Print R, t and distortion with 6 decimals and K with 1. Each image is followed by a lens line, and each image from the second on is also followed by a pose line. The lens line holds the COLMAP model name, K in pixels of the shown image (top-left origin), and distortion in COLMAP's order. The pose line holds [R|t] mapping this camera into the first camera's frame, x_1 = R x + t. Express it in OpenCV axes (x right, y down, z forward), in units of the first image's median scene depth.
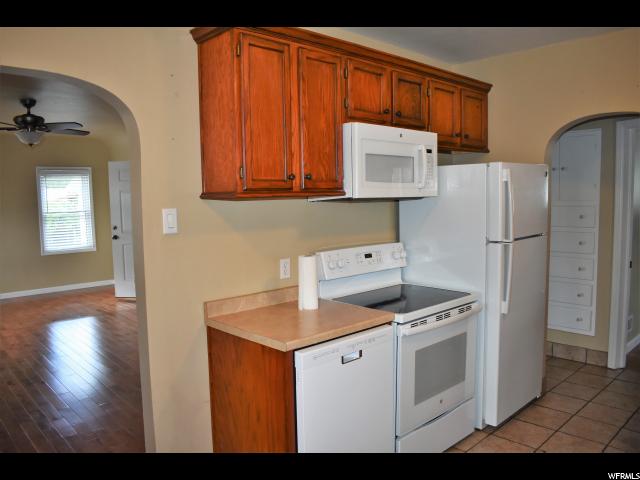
lens RADIAL K [[504.4, 0, 320.0], [0, 504.4, 240.0], [0, 0, 1]] dist [-0.085581, 0.006939]
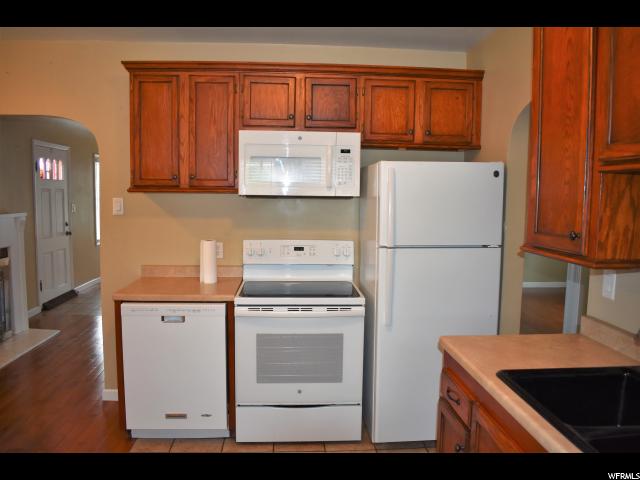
lens RADIAL K [[504.4, 0, 320.0], [0, 504.4, 240.0], [0, 0, 1]] dist [-0.085581, 0.006939]
pose [[0.765654, 0.086043, -0.637472, 0.860311], [-0.083257, 0.995933, 0.034428, -0.030526], [0.637842, 0.026715, 0.769704, 0.195753]]
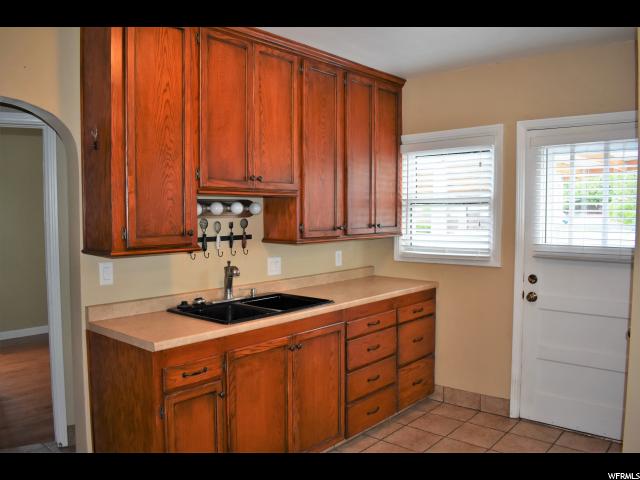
lens RADIAL K [[521.1, 0, 320.0], [0, 521.1, 240.0], [0, 0, 1]] dist [-0.088130, 0.008193]
pose [[-0.093067, -0.038442, 0.994917, -0.158675], [0.090842, 0.994759, 0.046934, -0.049142], [-0.991507, 0.094748, -0.089087, 0.638477]]
